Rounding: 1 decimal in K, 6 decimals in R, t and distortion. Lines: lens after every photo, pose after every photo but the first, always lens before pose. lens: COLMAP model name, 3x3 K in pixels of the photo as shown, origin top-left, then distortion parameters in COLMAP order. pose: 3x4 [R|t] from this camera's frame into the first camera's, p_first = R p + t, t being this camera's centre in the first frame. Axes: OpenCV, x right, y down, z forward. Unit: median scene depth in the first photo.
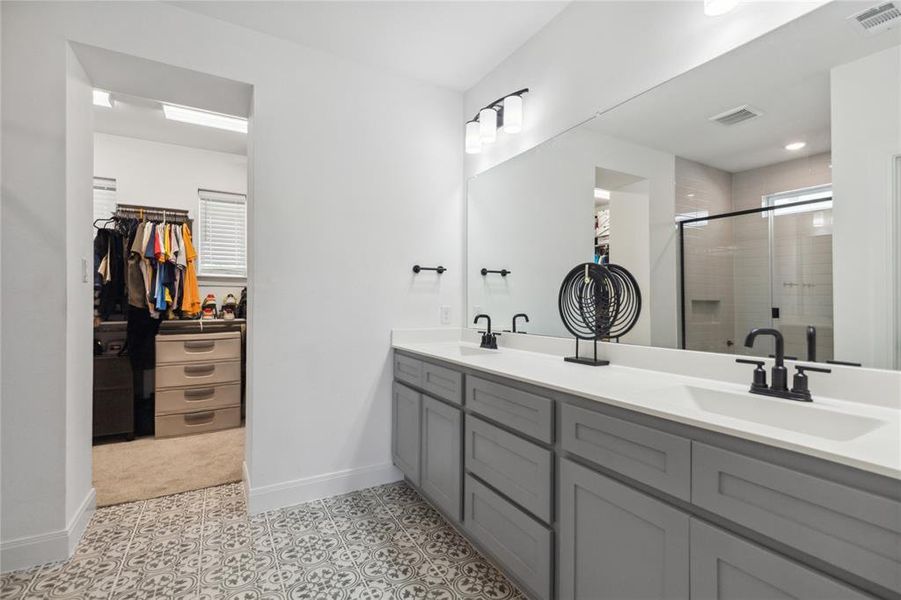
lens RADIAL K [[410.4, 0, 454.8], [0, 410.4, 302.4], [0, 0, 1]] dist [0.000644, 0.000273]
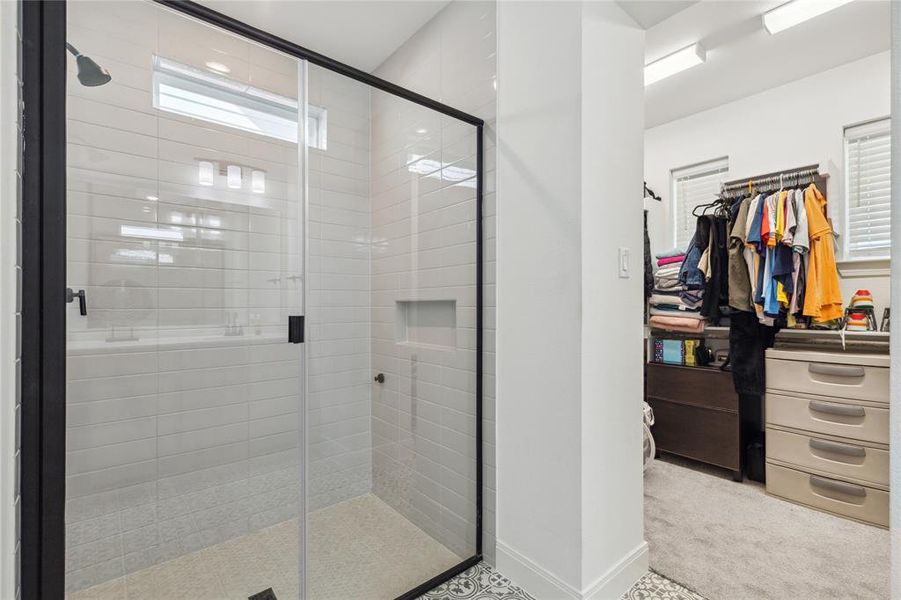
lens RADIAL K [[410.4, 0, 454.8], [0, 410.4, 302.4], [0, 0, 1]] dist [0.000644, 0.000273]
pose [[0.175540, -0.008156, -0.984438, -0.115109], [0.001904, 0.999967, -0.007945, 0.002957], [0.984470, -0.000479, 0.175550, 0.336549]]
